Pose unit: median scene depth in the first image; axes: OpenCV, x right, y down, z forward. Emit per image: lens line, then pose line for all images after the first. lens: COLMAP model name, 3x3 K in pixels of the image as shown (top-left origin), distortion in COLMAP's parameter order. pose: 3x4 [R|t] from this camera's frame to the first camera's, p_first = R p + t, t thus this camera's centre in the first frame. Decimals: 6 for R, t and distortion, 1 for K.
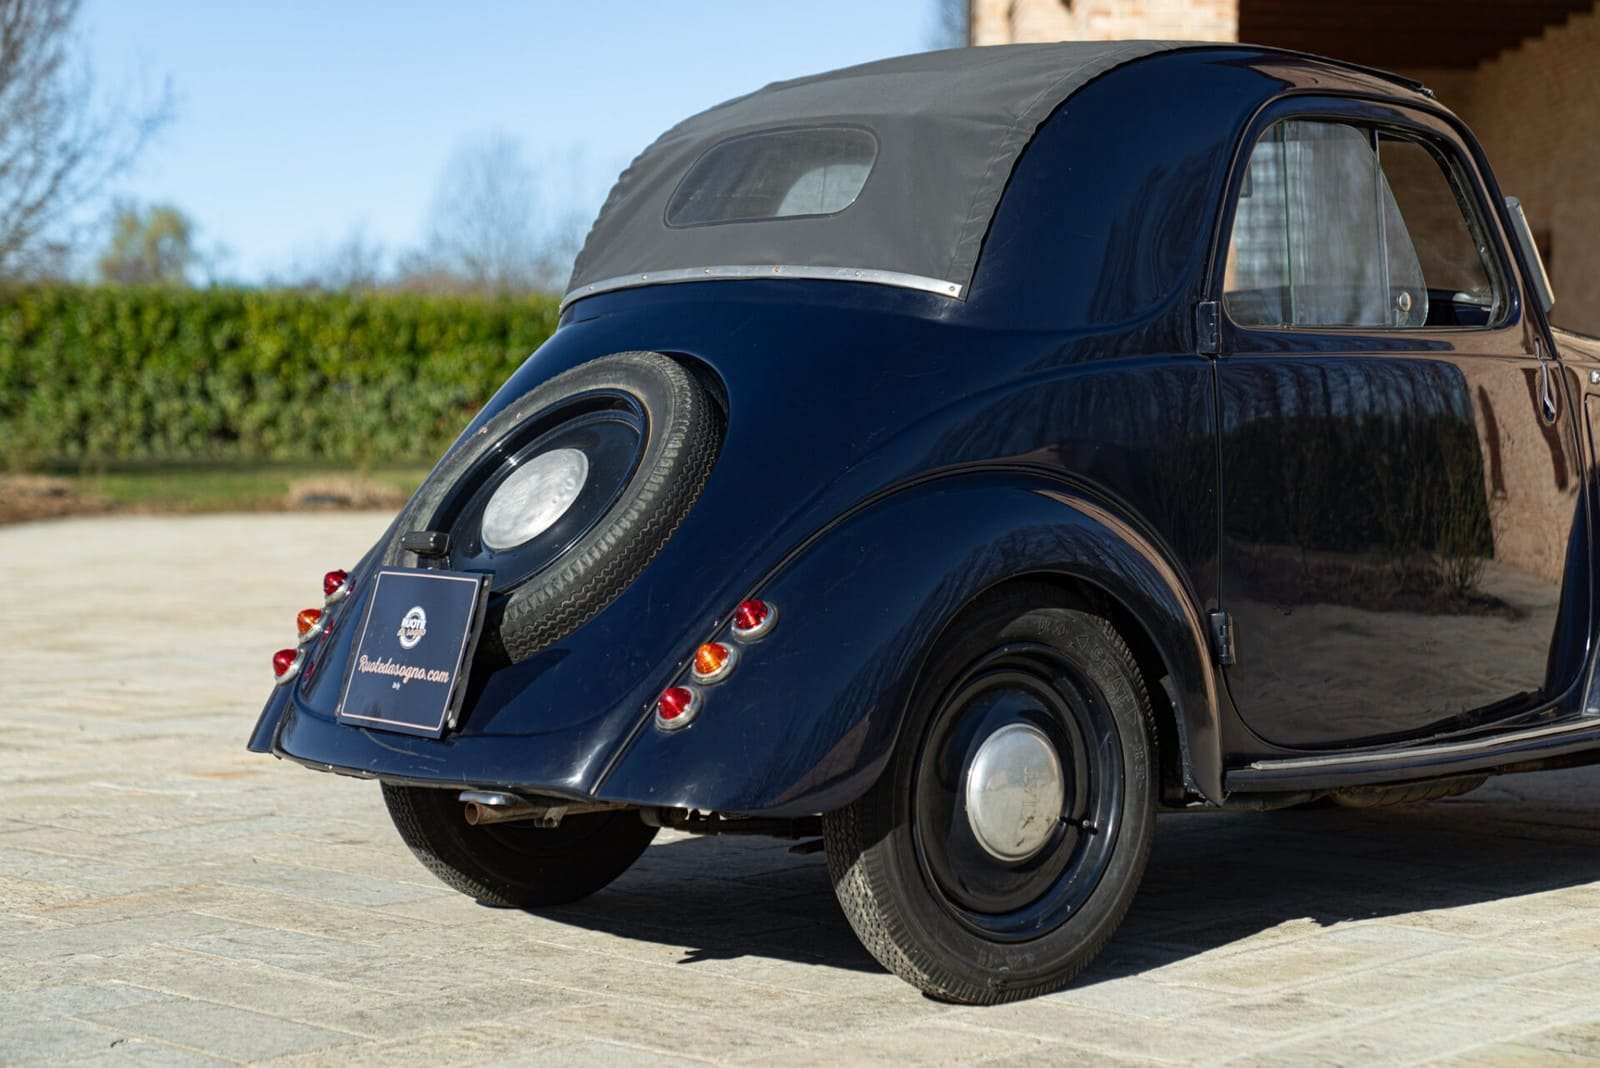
lens RADIAL K [[3188.5, 0, 800.0], [0, 3188.5, 534.0], [0, 0, 1]] dist [0.044679, 0.118303]
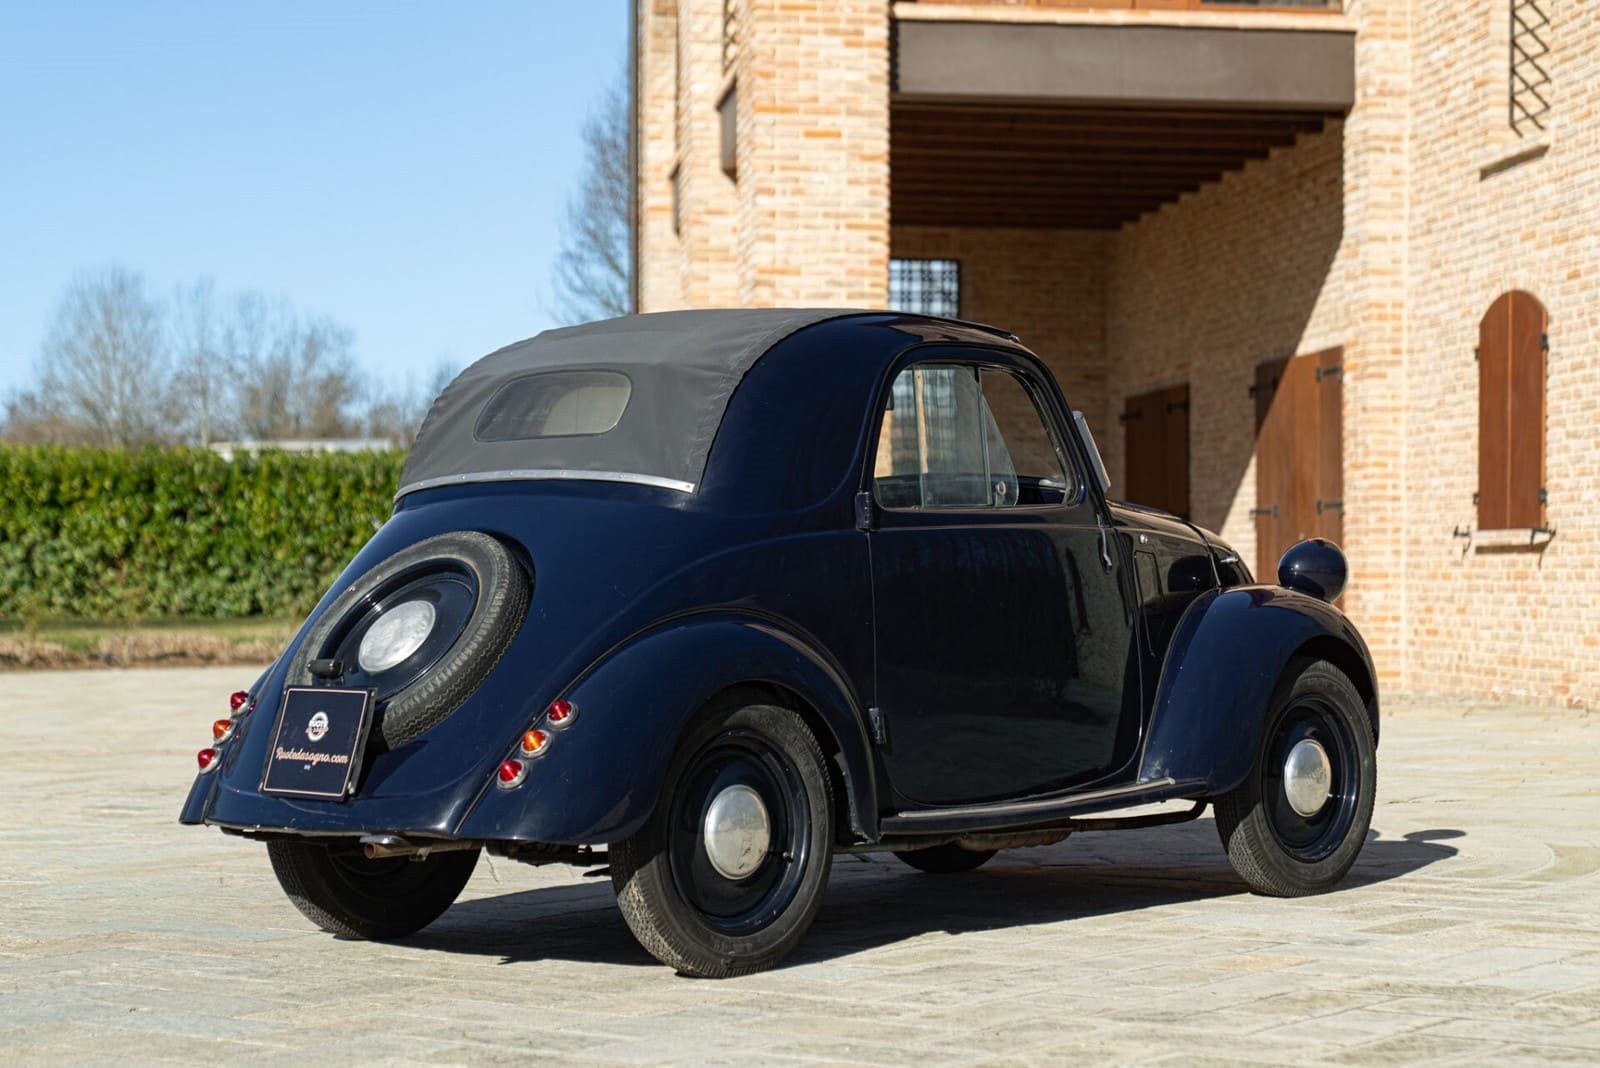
lens RADIAL K [[3501.8, 0, 801.6], [0, 3501.8, 575.6], [0, 0, 1]] dist [0.031675, 0.523616]
pose [[0.994250, -0.013603, 0.106218, -0.070366], [0.017111, 0.999335, -0.032187, 0.015645], [-0.105710, 0.033819, 0.993822, -0.585844]]
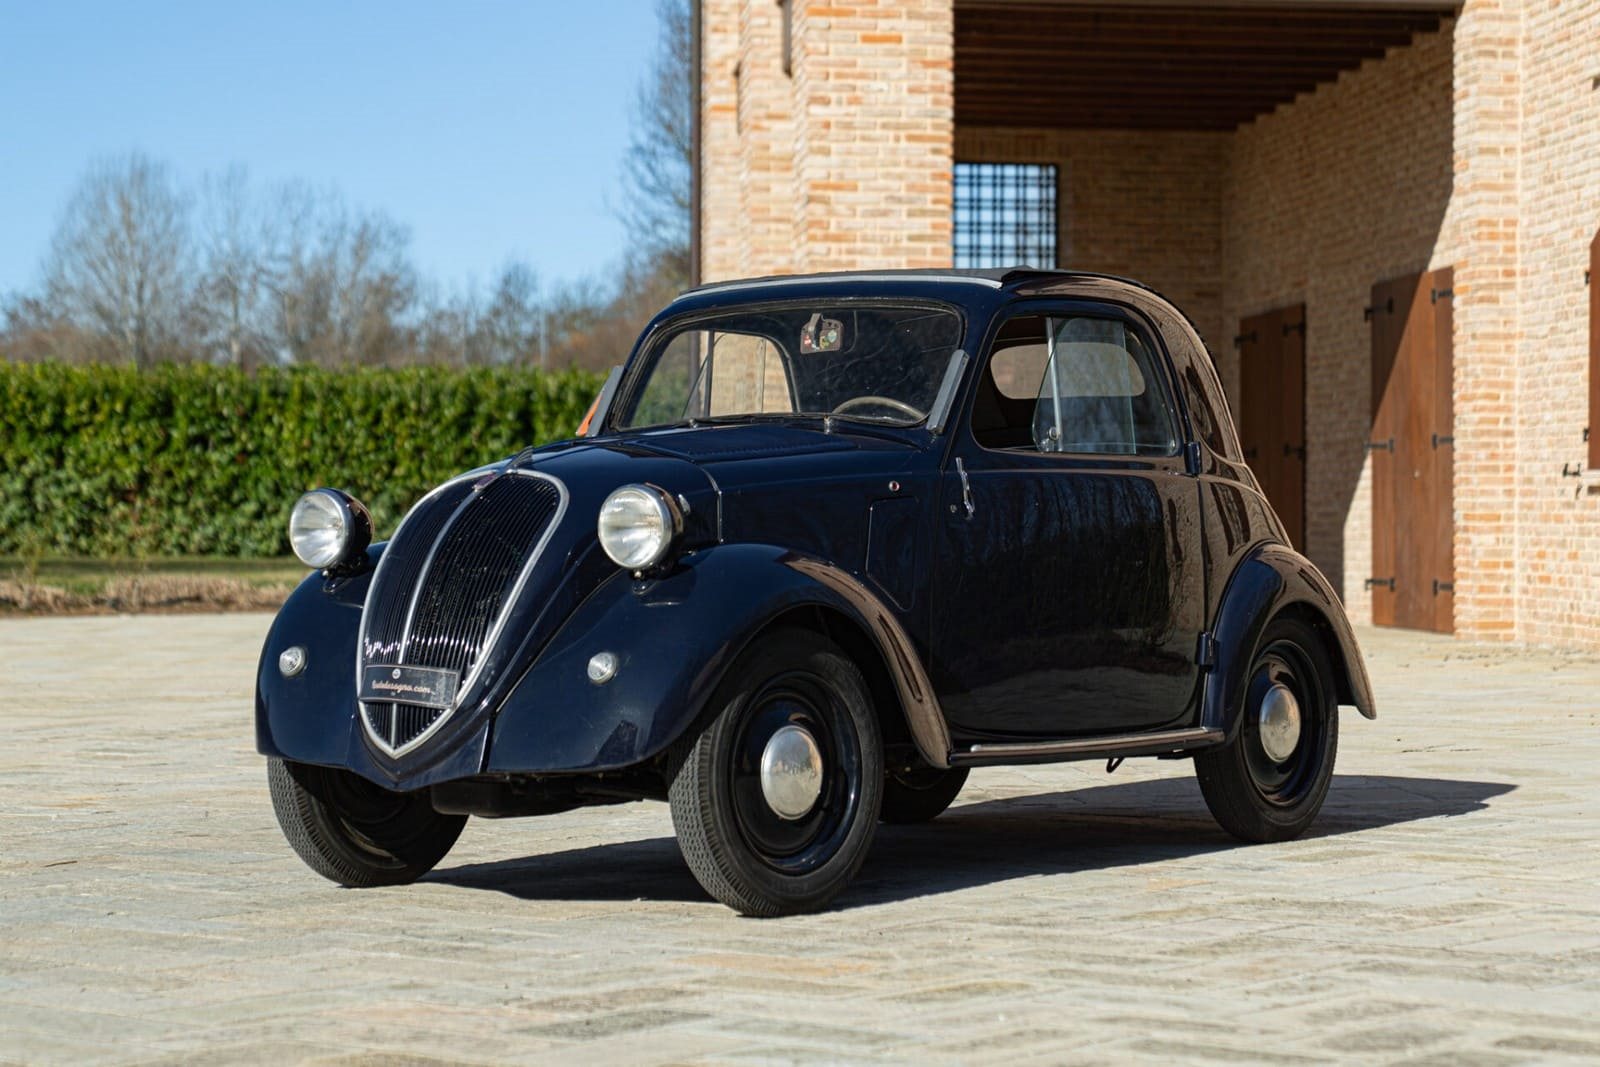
lens RADIAL K [[4227.2, 0, 827.7], [0, 4227.2, 461.0], [0, 0, 1]] dist [0.068364, 0.688423]
pose [[0.997144, -0.009173, 0.074964, -0.010128], [0.012529, 0.998934, -0.044429, 0.028023], [-0.074477, 0.045242, 0.996196, -1.070006]]
